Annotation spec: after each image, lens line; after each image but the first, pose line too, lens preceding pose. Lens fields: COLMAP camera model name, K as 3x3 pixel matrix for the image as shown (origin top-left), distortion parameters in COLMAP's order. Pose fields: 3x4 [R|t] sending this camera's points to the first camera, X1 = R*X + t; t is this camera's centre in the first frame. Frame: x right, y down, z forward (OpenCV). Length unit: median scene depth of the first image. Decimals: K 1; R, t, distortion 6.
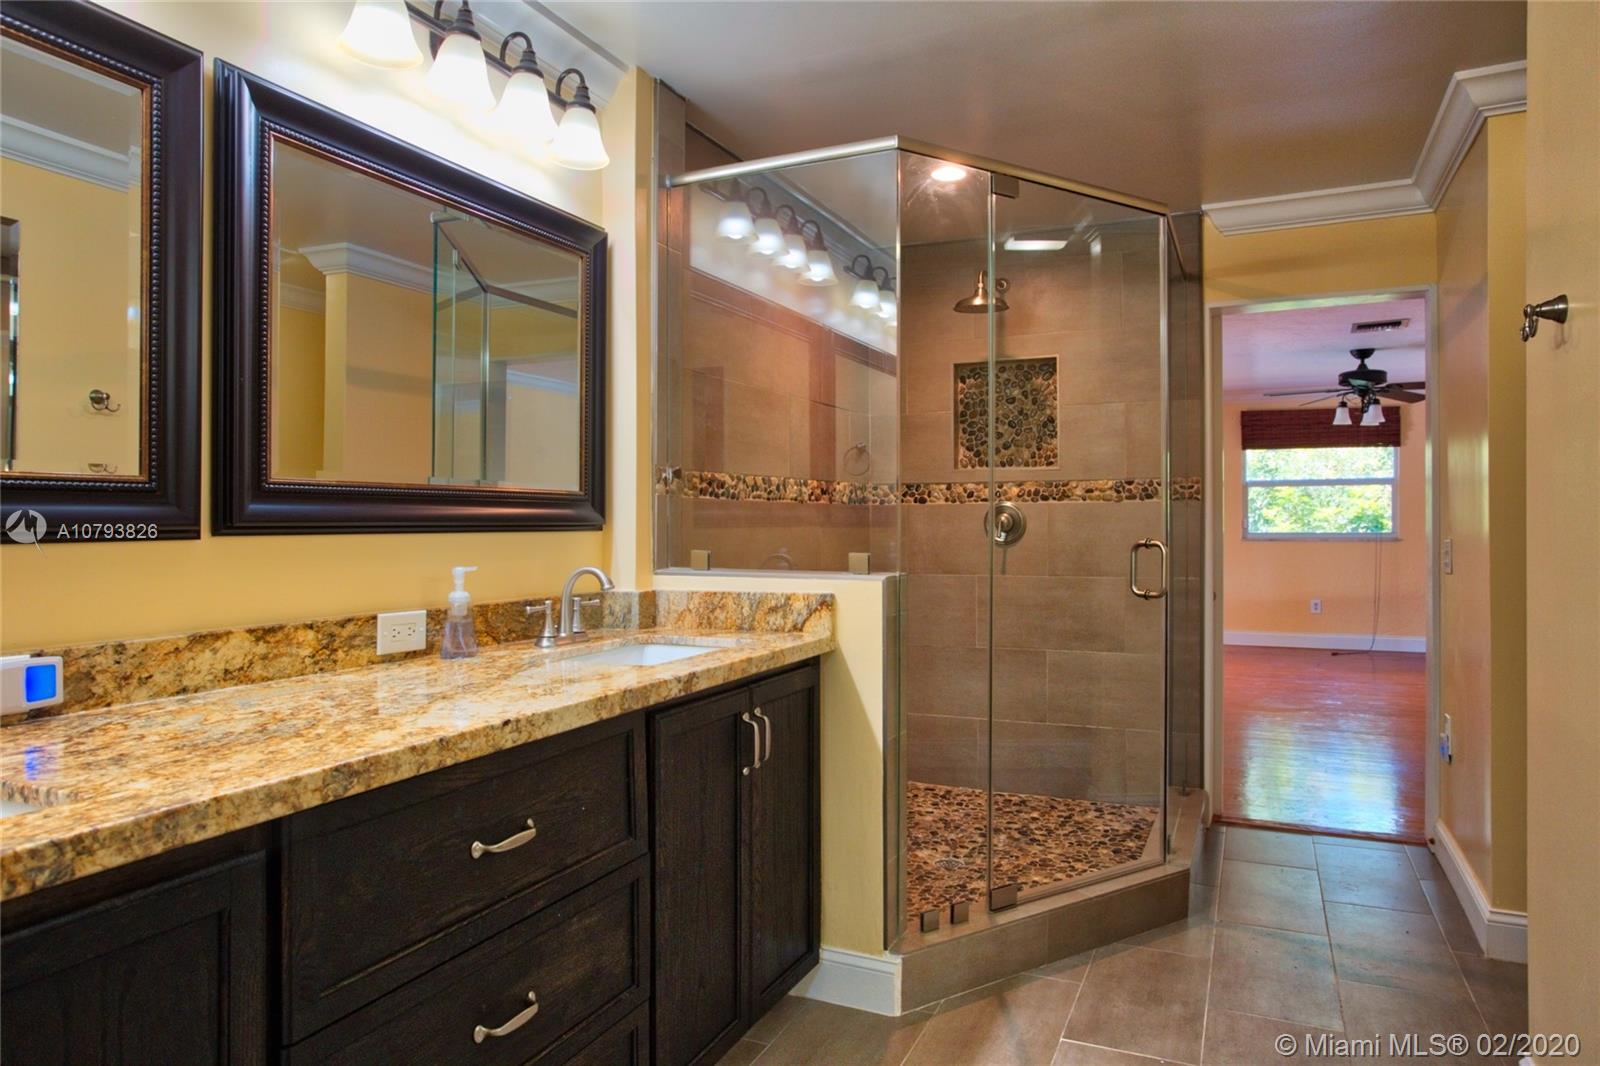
lens RADIAL K [[1018.1, 0, 792.7], [0, 1018.1, 524.4], [0, 0, 1]] dist [-0.043831, 0.000753]
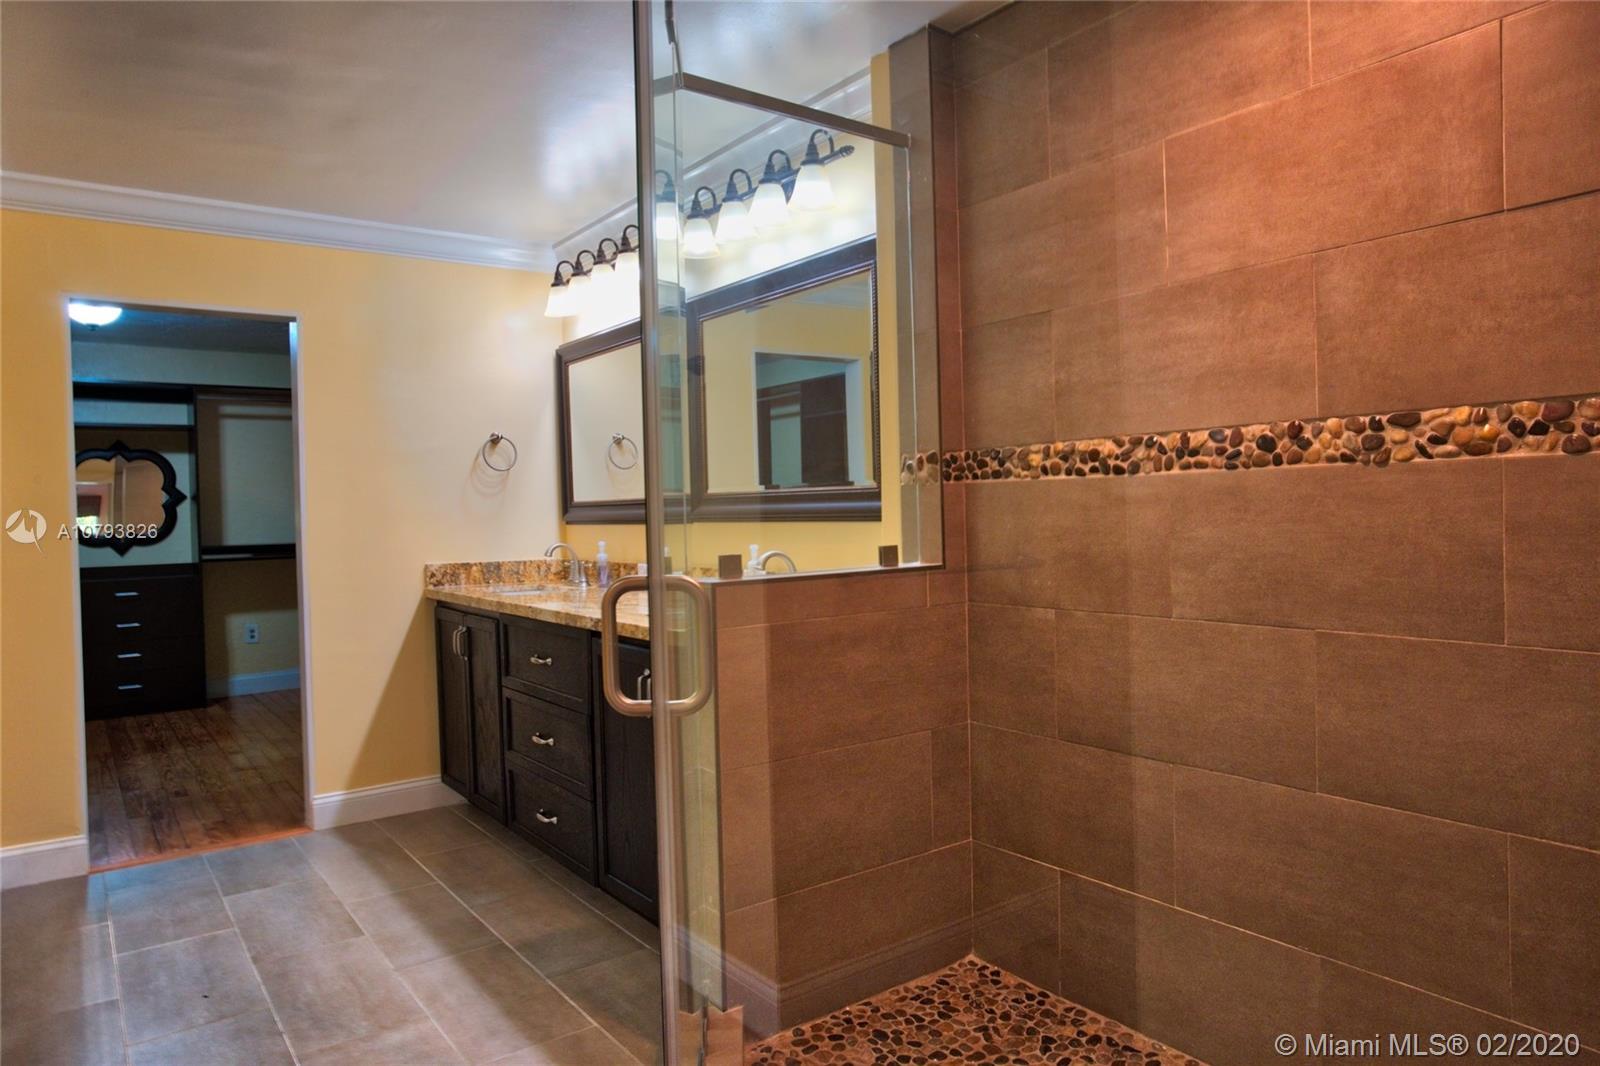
lens RADIAL K [[1018.1, 0, 792.7], [0, 1018.1, 524.4], [0, 0, 1]] dist [-0.043831, 0.000753]
pose [[-0.482924, 0.022956, -0.875361, 0.515279], [0.022055, 0.999658, 0.014048, -0.005405], [0.875384, -0.012522, -0.483265, 0.933036]]
